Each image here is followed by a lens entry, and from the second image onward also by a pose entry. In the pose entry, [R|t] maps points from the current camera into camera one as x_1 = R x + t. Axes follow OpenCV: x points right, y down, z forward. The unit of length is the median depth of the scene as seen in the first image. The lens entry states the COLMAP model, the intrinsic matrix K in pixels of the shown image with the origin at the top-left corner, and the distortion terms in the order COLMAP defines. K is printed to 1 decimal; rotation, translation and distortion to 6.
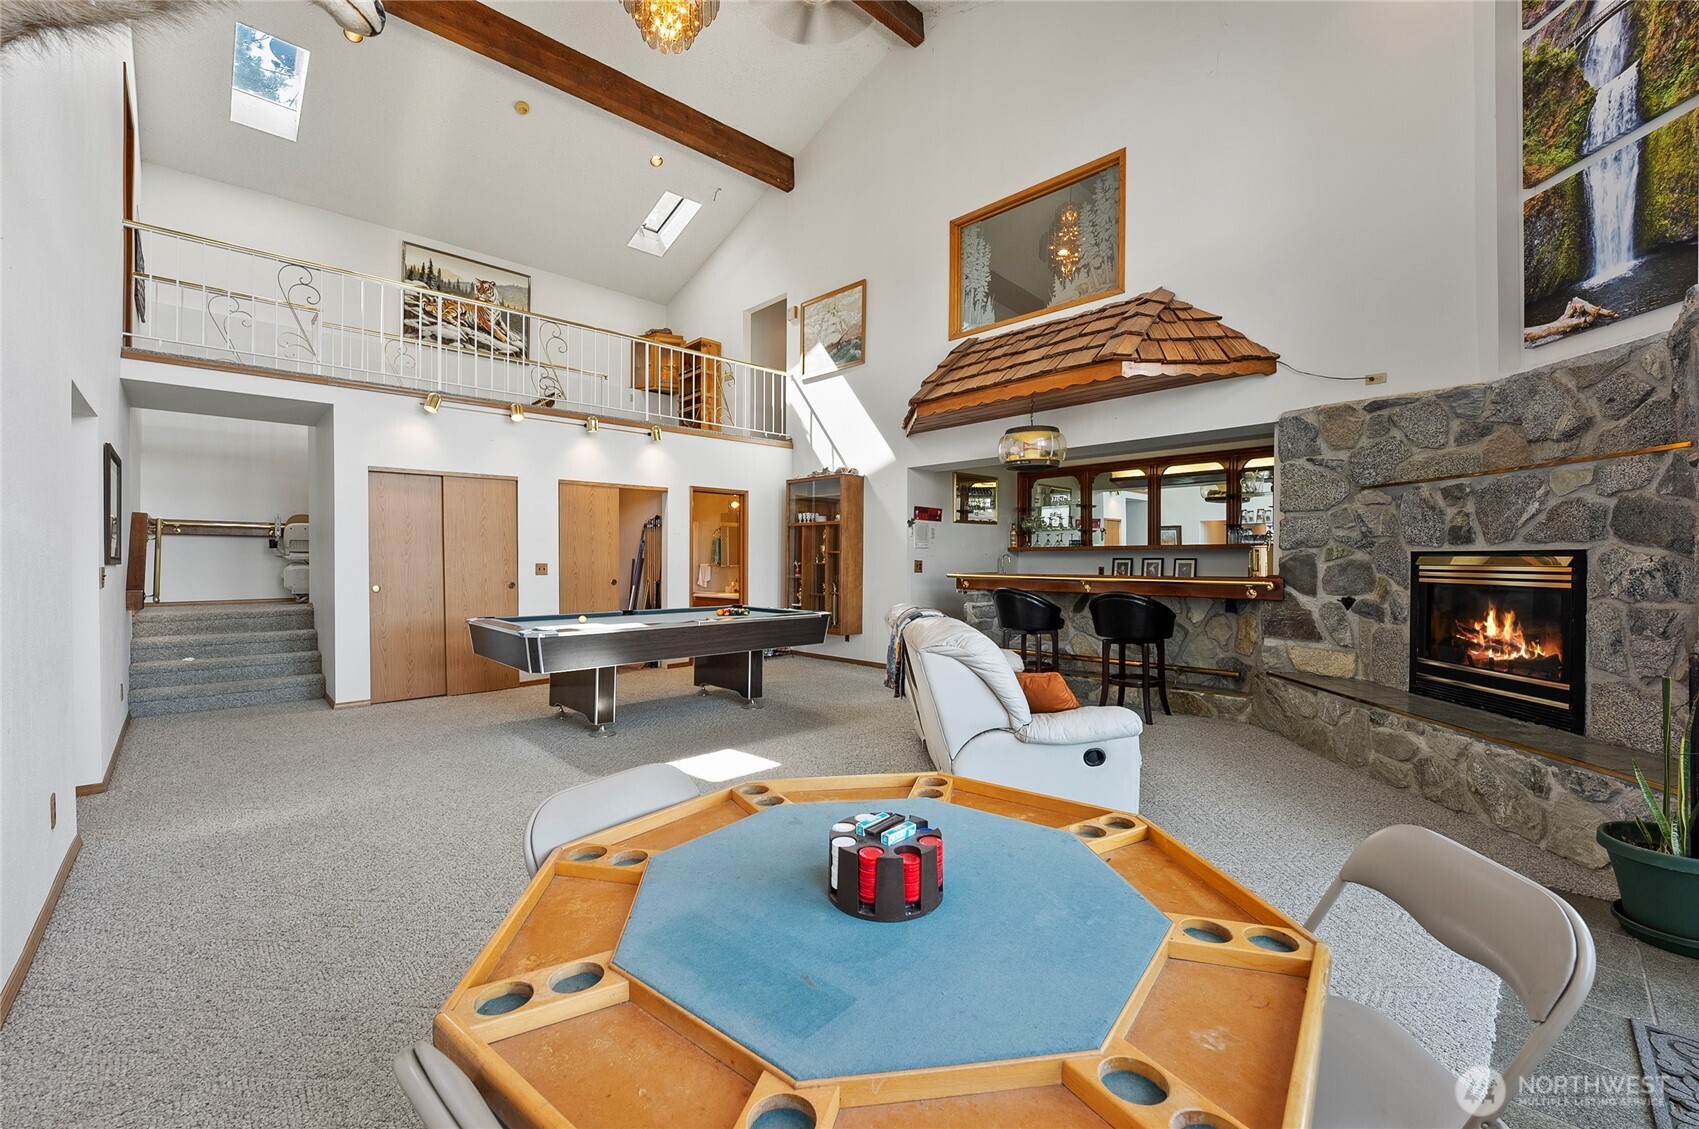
lens RADIAL K [[698.9, 0, 834.5], [0, 698.9, 567.4], [0, 0, 1]] dist [-0.022781, 0.003706]
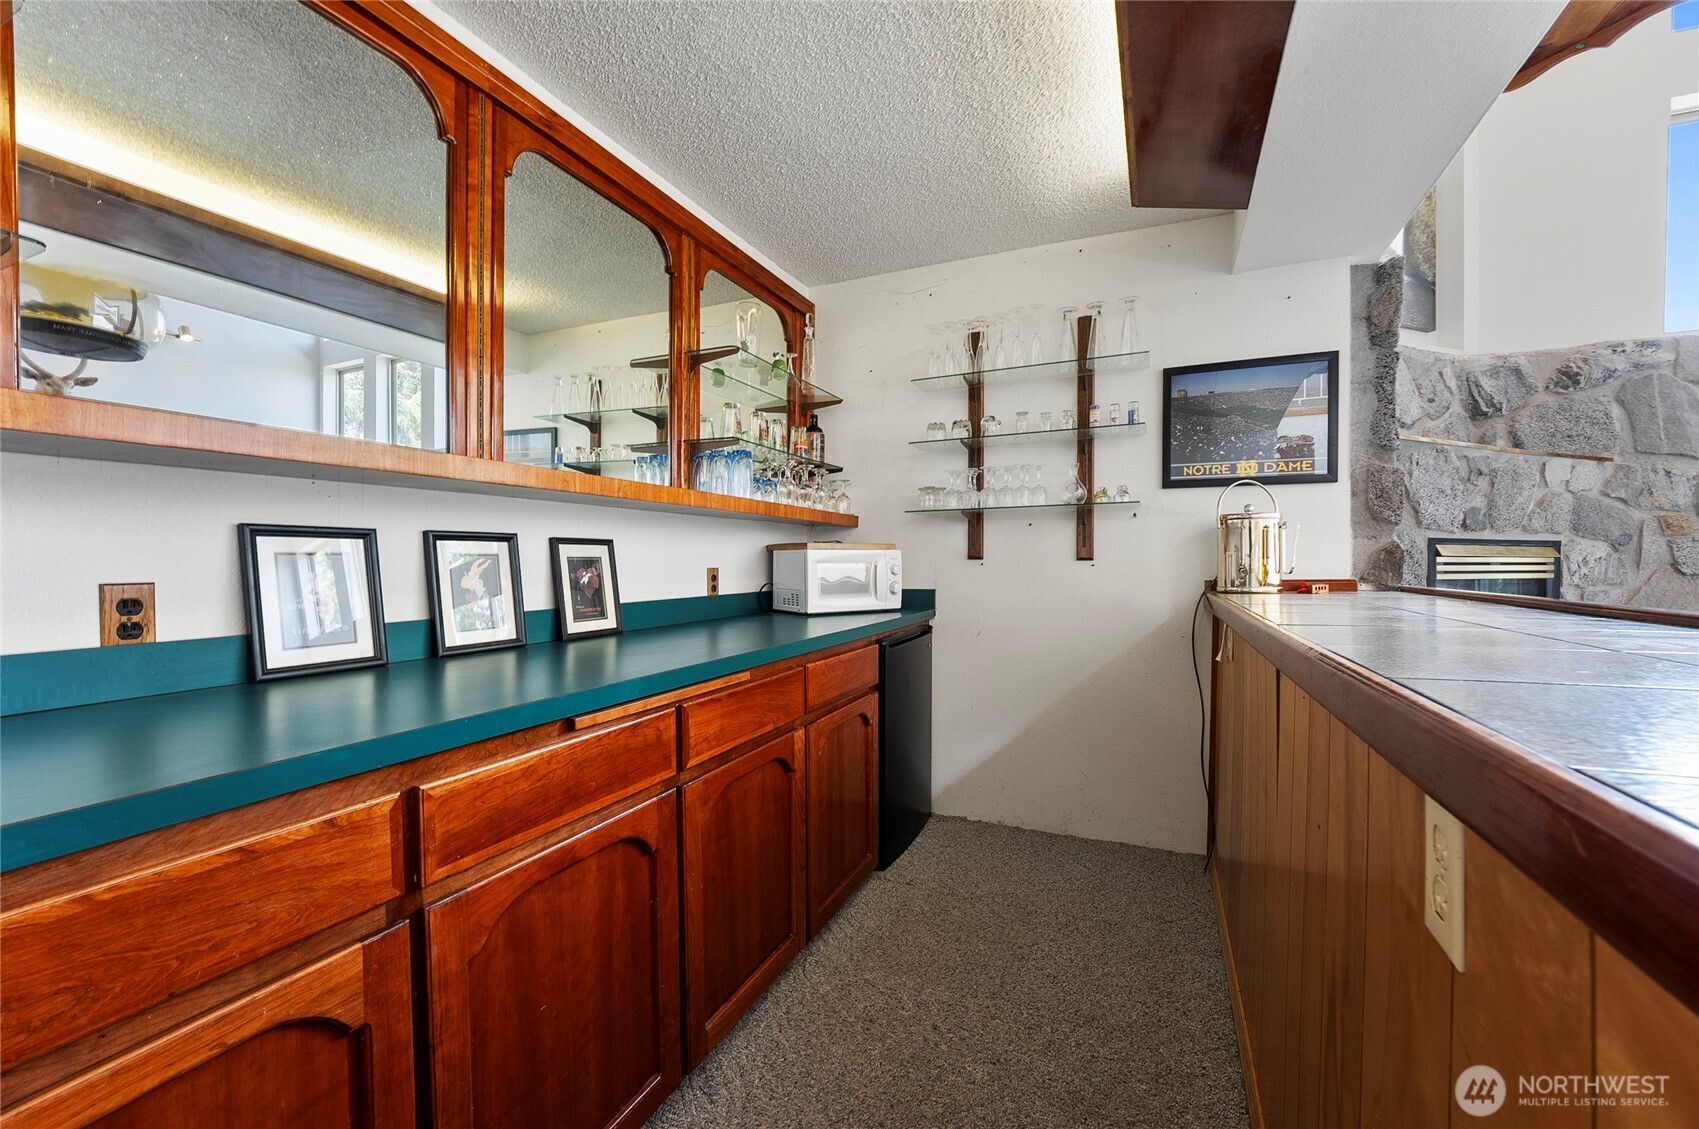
lens RADIAL K [[698.9, 0, 841.9], [0, 698.9, 568.2], [0, 0, 1]] dist [-0.022781, 0.003706]
pose [[-0.385353, -0.012753, 0.922681, 0.384786], [0.009570, 0.999795, 0.017816, -0.009506], [-0.922720, 0.015696, -0.385152, 1.718866]]
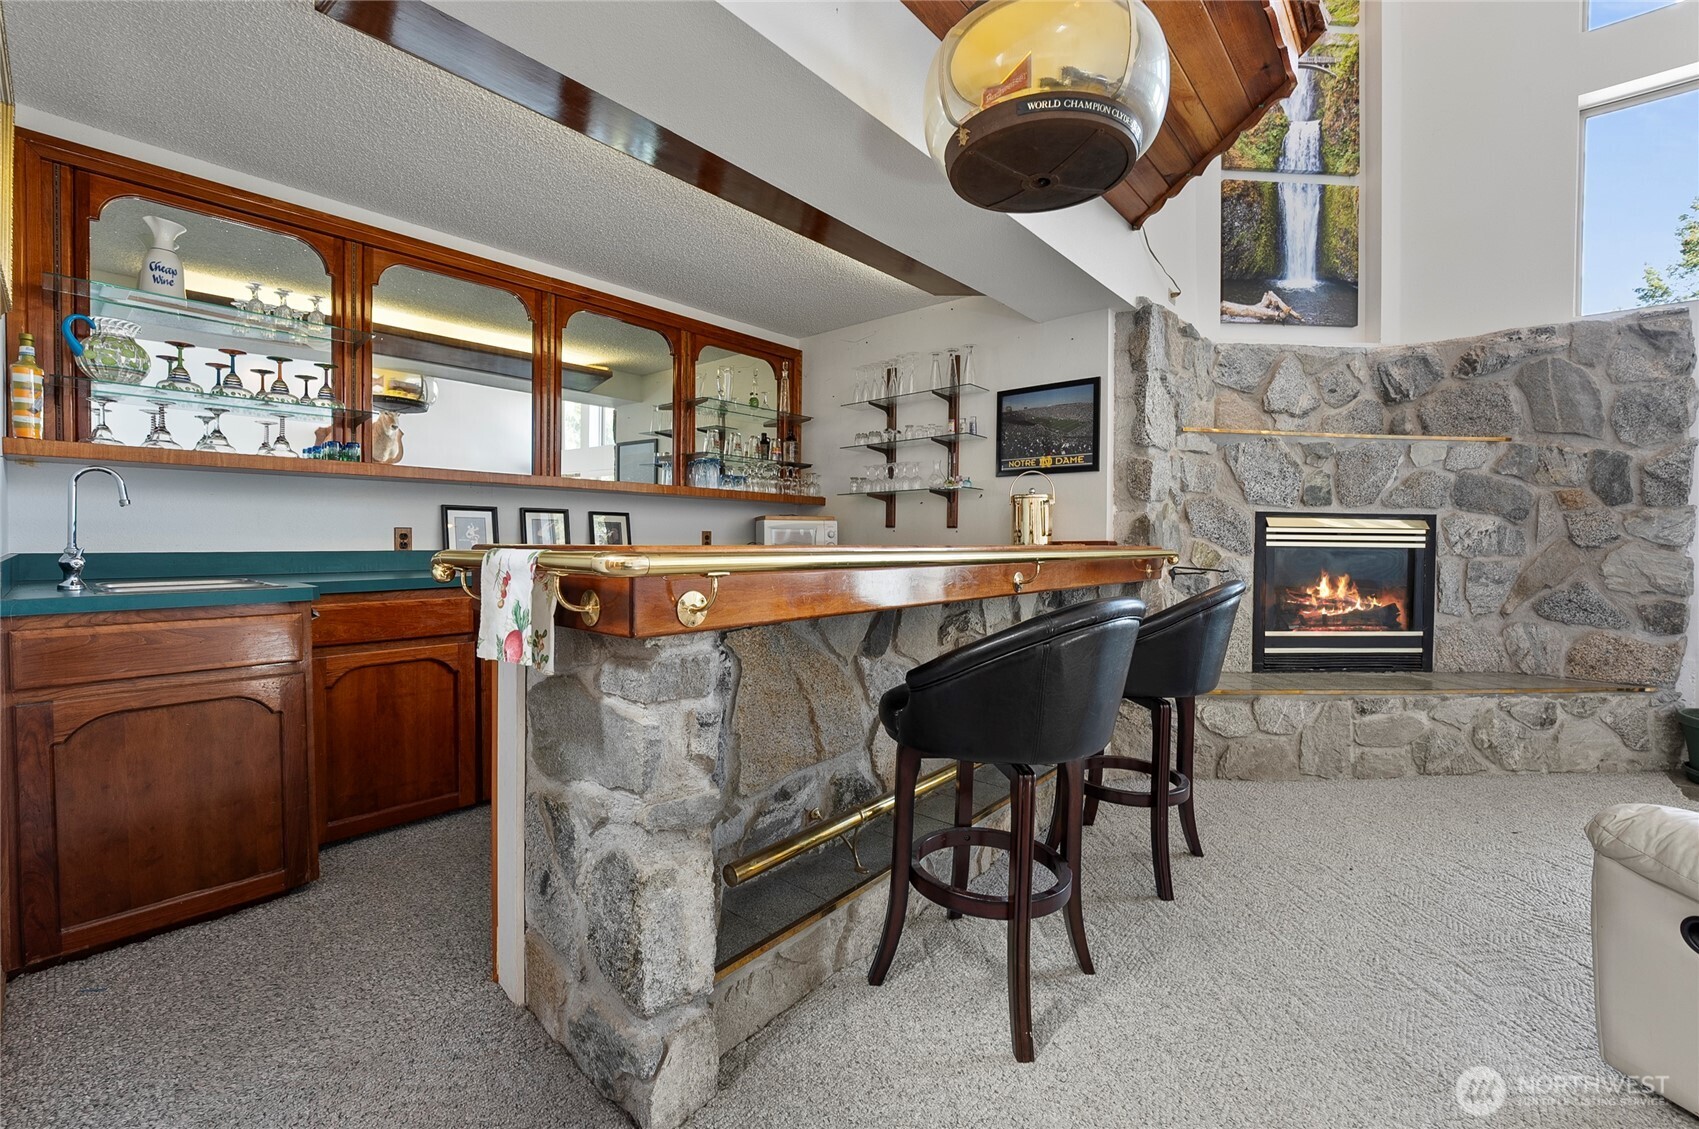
lens RADIAL K [[698.9, 0, 829.6], [0, 698.9, 551.3], [0, 0, 1]] dist [-0.022781, 0.003706]
pose [[-0.100880, -0.020532, 0.994687, 0.012313], [0.001568, 0.999783, 0.020796, 0.007423], [-0.994897, 0.003657, -0.100826, 1.523389]]
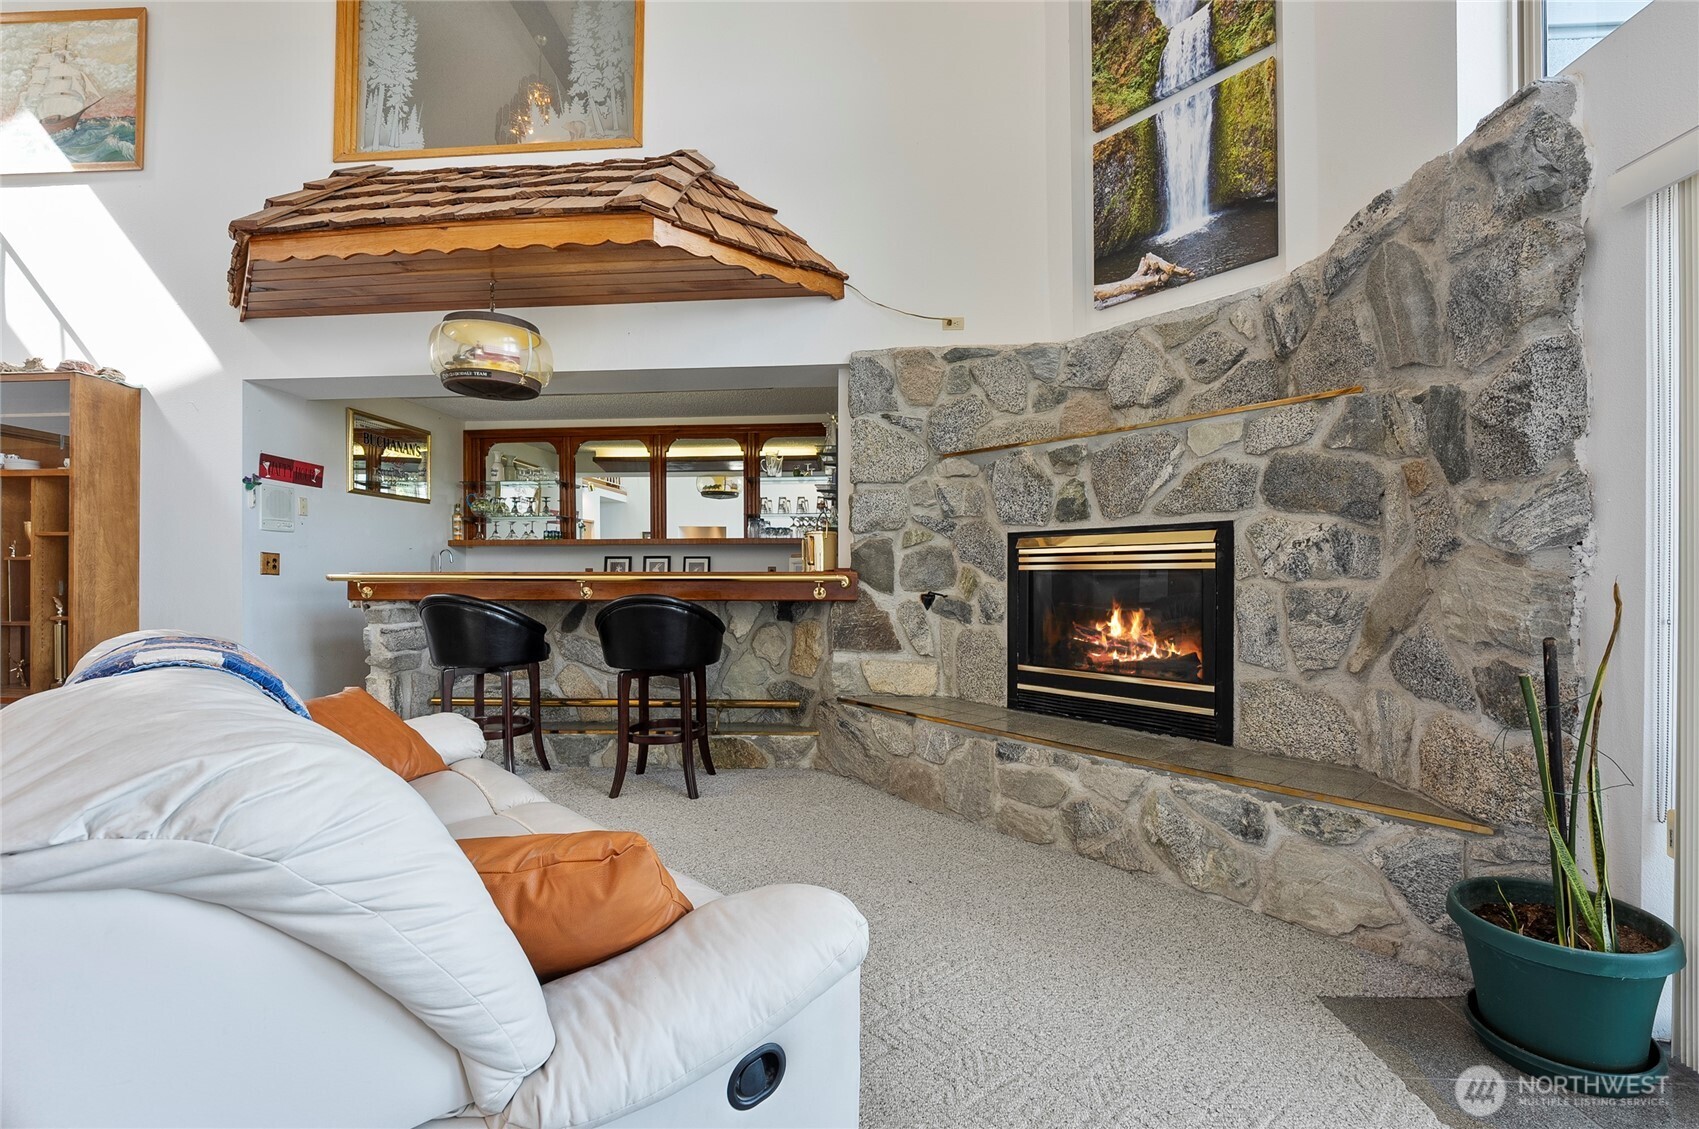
lens RADIAL K [[718.5, 0, 850.1], [0, 718.5, 583.1], [0, 0, 1]] dist [-0.021717, 0.002519]
pose [[0.727713, -0.007528, 0.685841, 0.120415], [0.009439, 0.999955, 0.000962, 0.030951], [-0.685817, 0.005774, 0.727751, 0.484796]]
